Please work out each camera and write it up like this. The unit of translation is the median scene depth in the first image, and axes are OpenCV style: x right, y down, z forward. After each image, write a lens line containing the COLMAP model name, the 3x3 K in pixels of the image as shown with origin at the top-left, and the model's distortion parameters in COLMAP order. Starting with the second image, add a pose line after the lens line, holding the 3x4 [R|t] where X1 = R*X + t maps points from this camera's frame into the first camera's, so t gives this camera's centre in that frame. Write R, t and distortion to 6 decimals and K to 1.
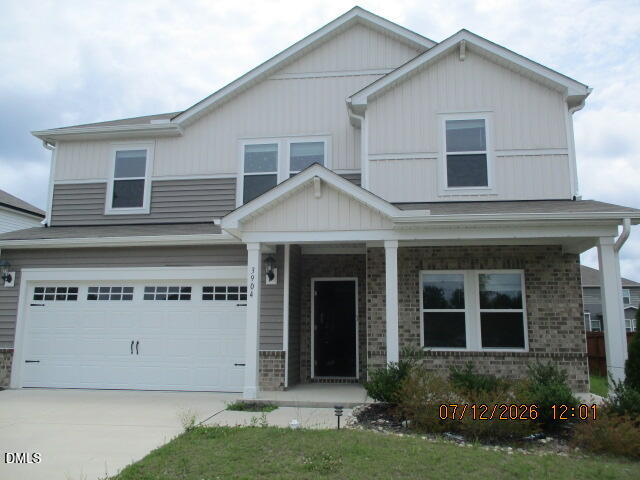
lens RADIAL K [[542.7, 0, 320.0], [0, 542.7, 240.0], [0, 0, 1]] dist [-0.009241, -0.002547]
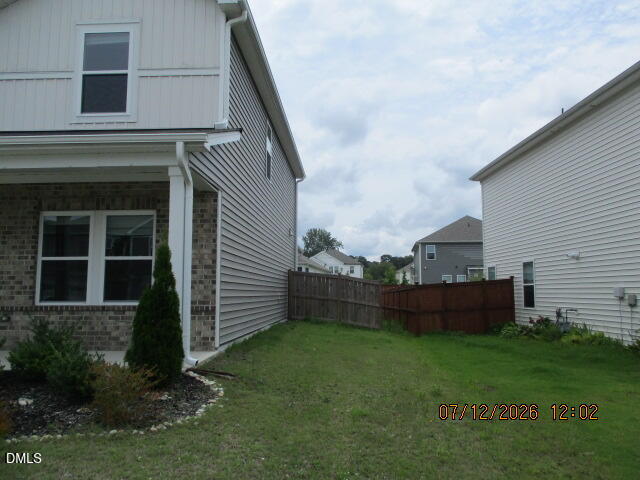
lens RADIAL K [[542.7, 0, 320.0], [0, 542.7, 240.0], [0, 0, 1]] dist [-0.009241, -0.002547]
pose [[0.997292, -0.003695, 0.073455, 0.566439], [-0.002095, 0.996904, 0.078601, 0.033470], [-0.073518, -0.078542, 0.994196, 0.126638]]
